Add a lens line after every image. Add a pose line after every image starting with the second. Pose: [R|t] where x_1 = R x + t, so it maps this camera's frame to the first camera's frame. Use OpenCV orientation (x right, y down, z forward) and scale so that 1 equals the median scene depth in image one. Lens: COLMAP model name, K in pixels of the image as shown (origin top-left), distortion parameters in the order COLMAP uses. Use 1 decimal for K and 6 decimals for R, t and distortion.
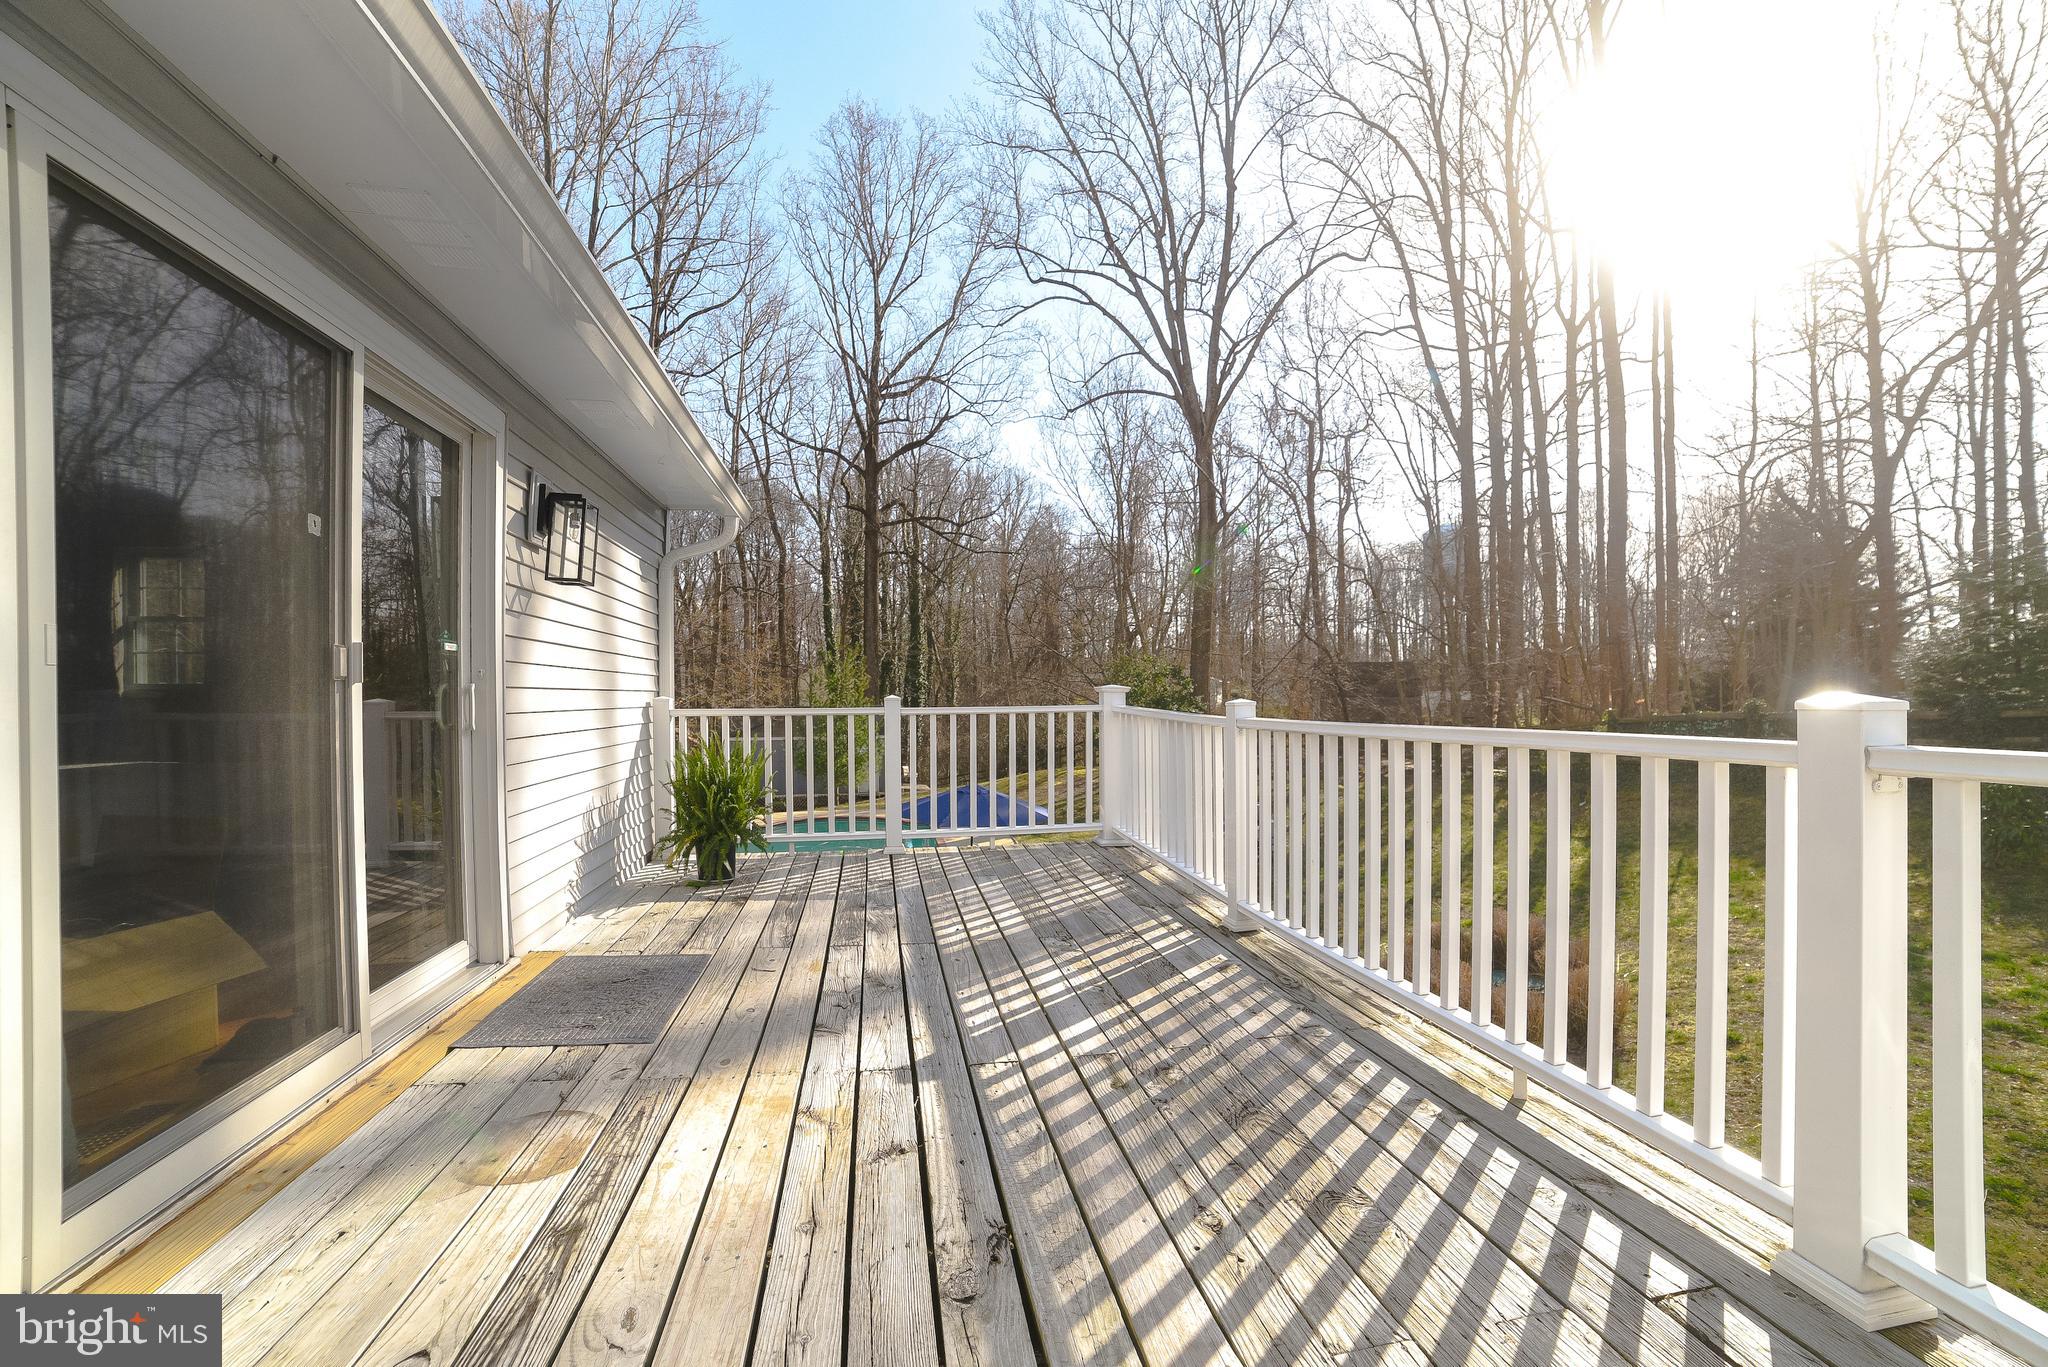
lens RADIAL K [[835.0, 0, 1017.9], [0, 835.0, 681.5], [0, 0, 1]] dist [-0.003013, -0.000023]
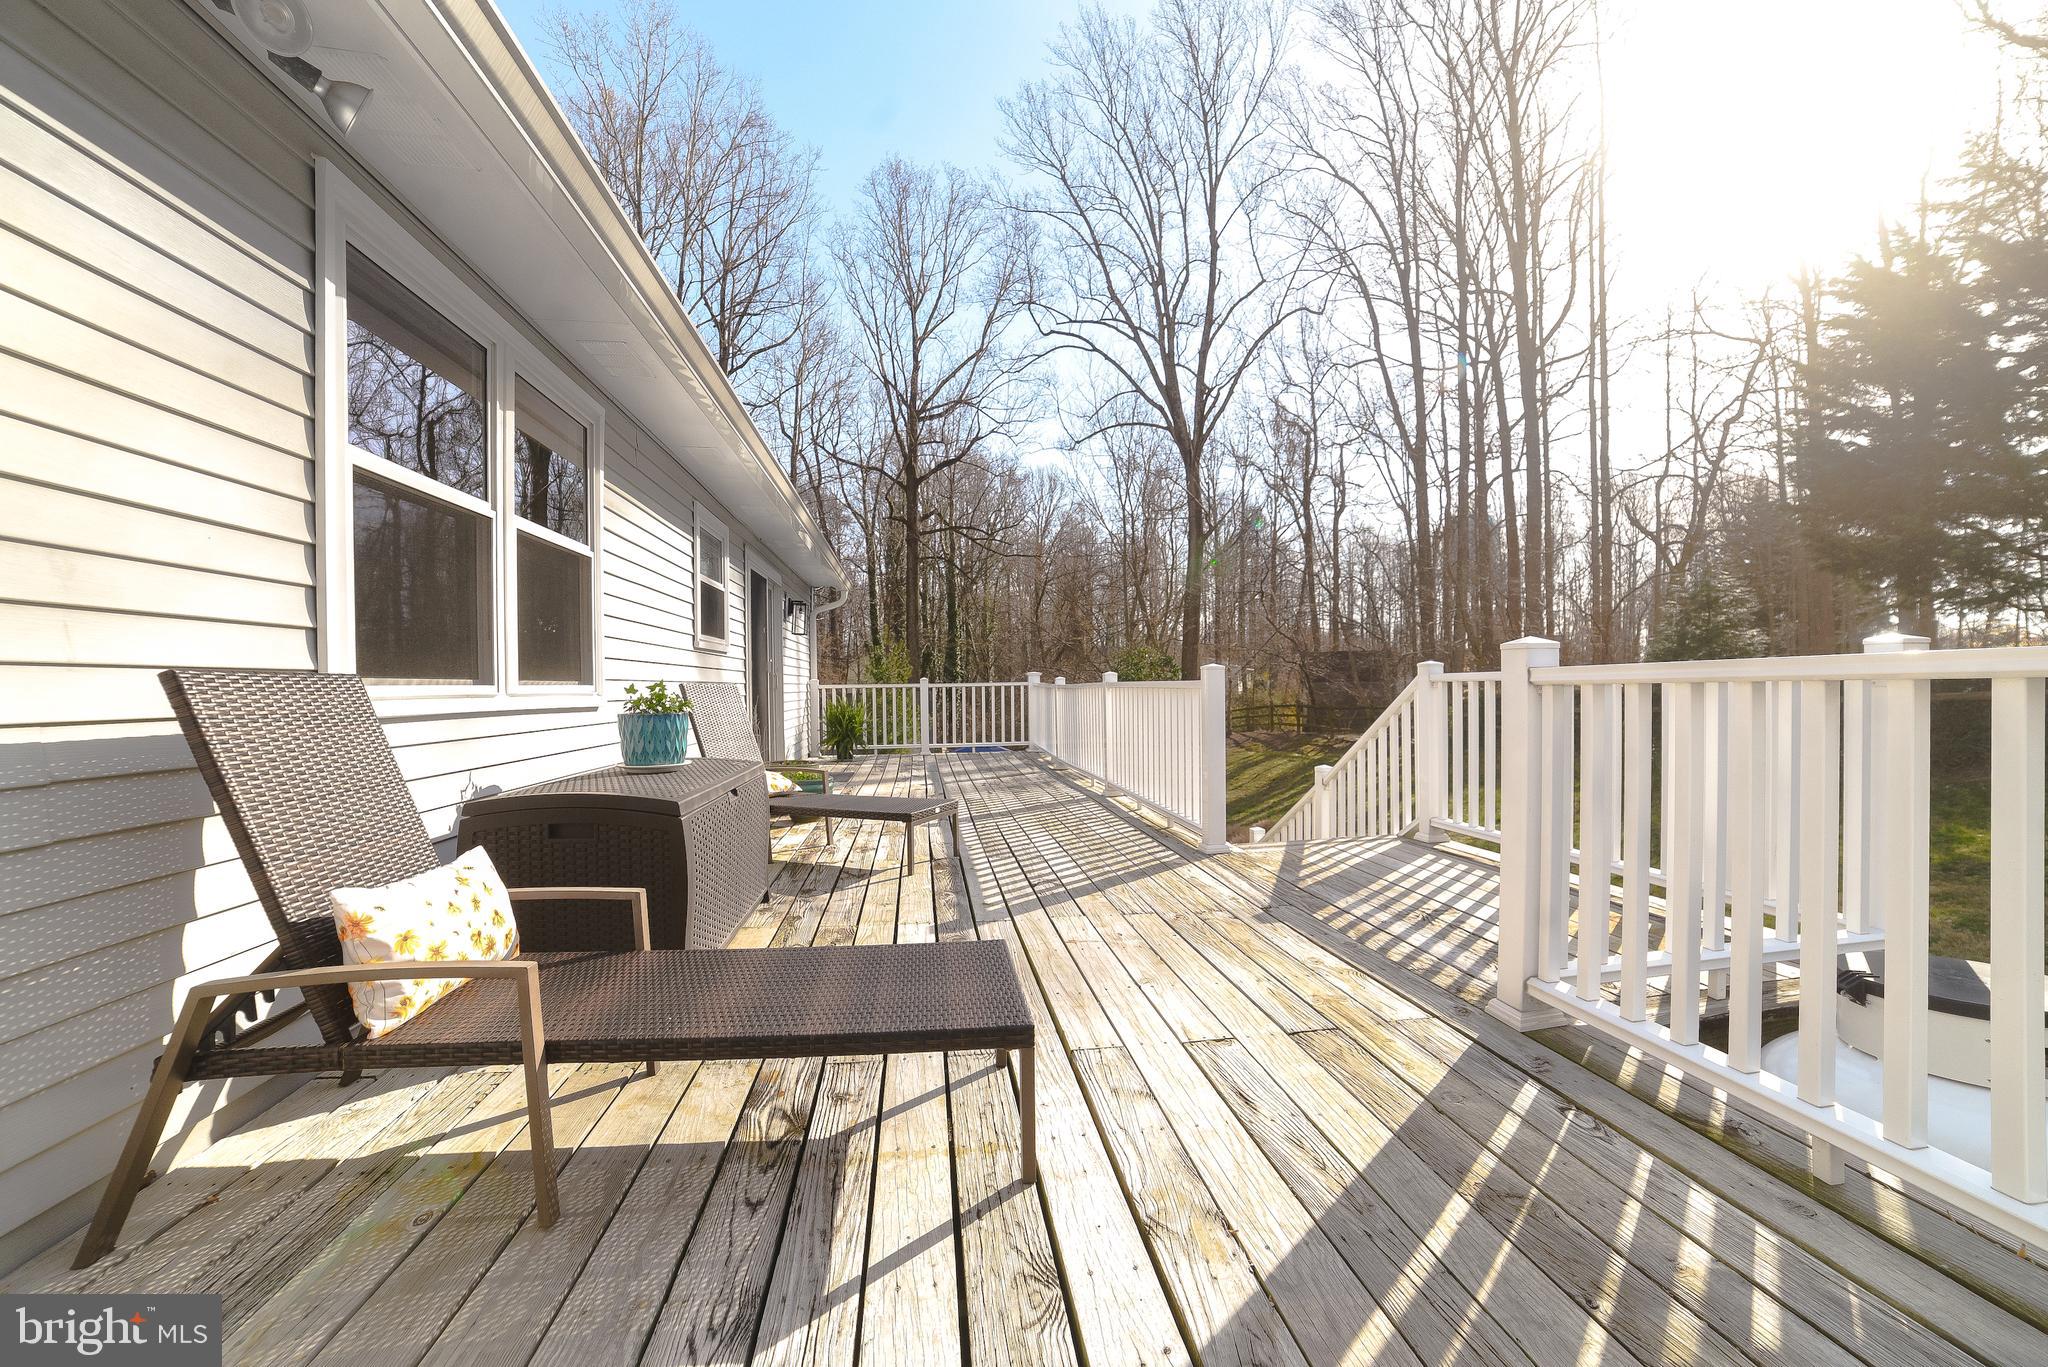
lens RADIAL K [[835.0, 0, 1028.2], [0, 835.0, 689.9], [0, 0, 1]] dist [-0.003013, -0.000023]
pose [[0.999257, -0.007534, -0.037802, 0.024360], [0.008412, 0.999697, 0.023124, 0.000235], [0.037617, -0.023425, 0.999018, -0.137945]]
